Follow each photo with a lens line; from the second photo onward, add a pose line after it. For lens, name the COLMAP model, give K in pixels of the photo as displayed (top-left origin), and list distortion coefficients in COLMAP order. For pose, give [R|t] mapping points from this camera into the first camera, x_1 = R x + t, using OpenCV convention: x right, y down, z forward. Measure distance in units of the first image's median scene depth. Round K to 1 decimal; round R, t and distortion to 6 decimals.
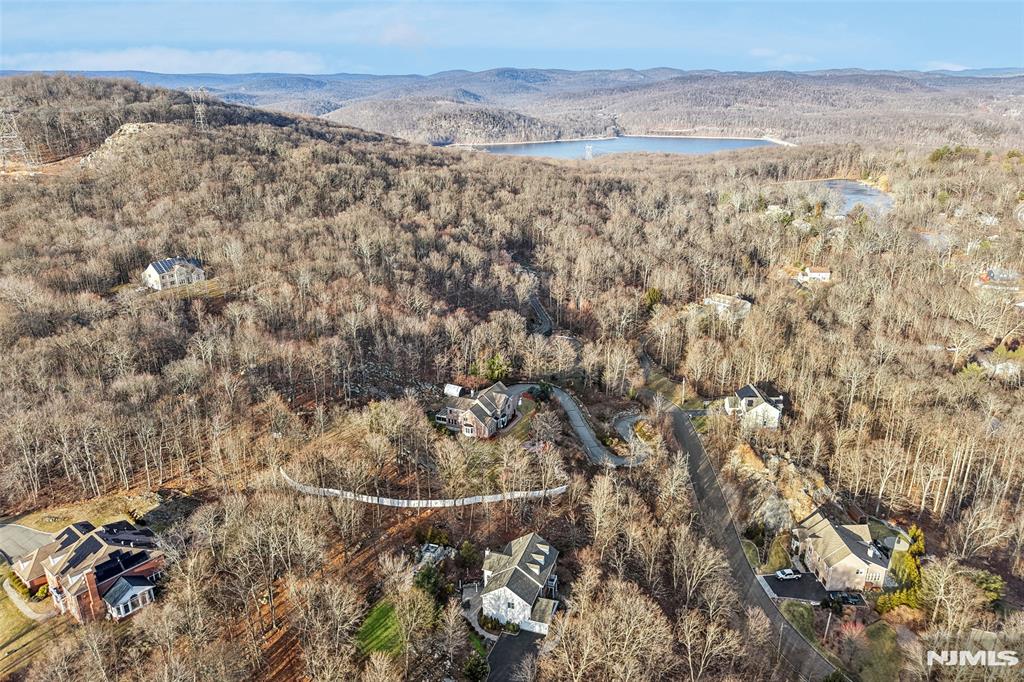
lens RADIAL K [[676.5, 0, 516.3], [0, 676.5, 338.5], [0, 0, 1]] dist [0.005648, -0.031864]
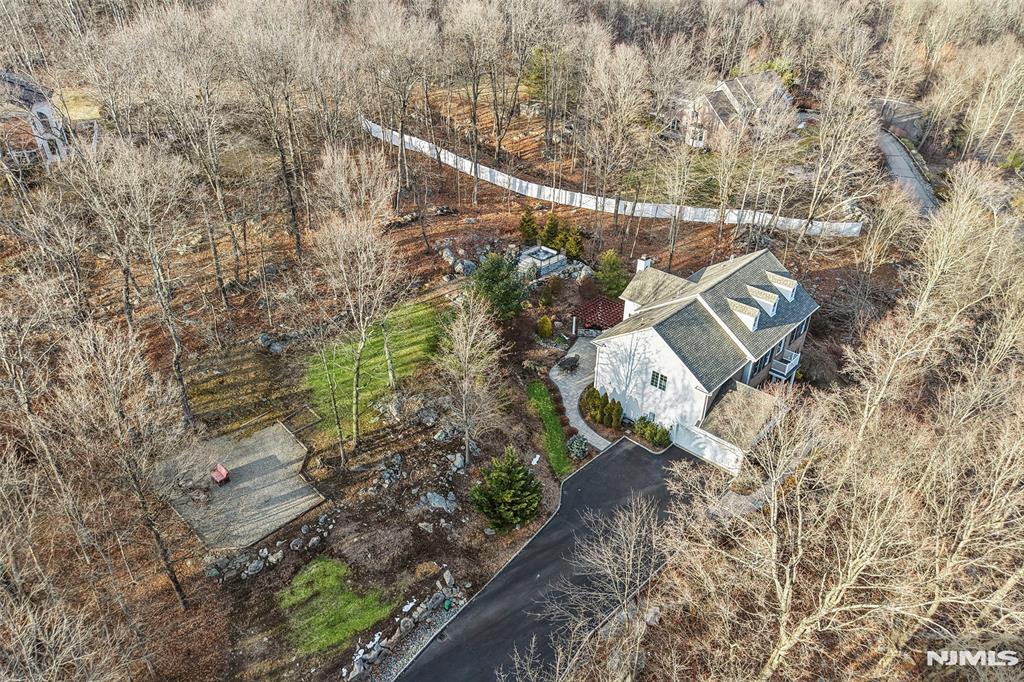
lens RADIAL K [[676.5, 0, 516.3], [0, 676.5, 338.5], [0, 0, 1]] dist [0.005648, -0.031864]
pose [[0.911058, 0.227790, -0.343636, 0.045602], [-0.142571, 0.956151, 0.255828, 0.280170], [0.386843, -0.184082, 0.903585, 0.612621]]
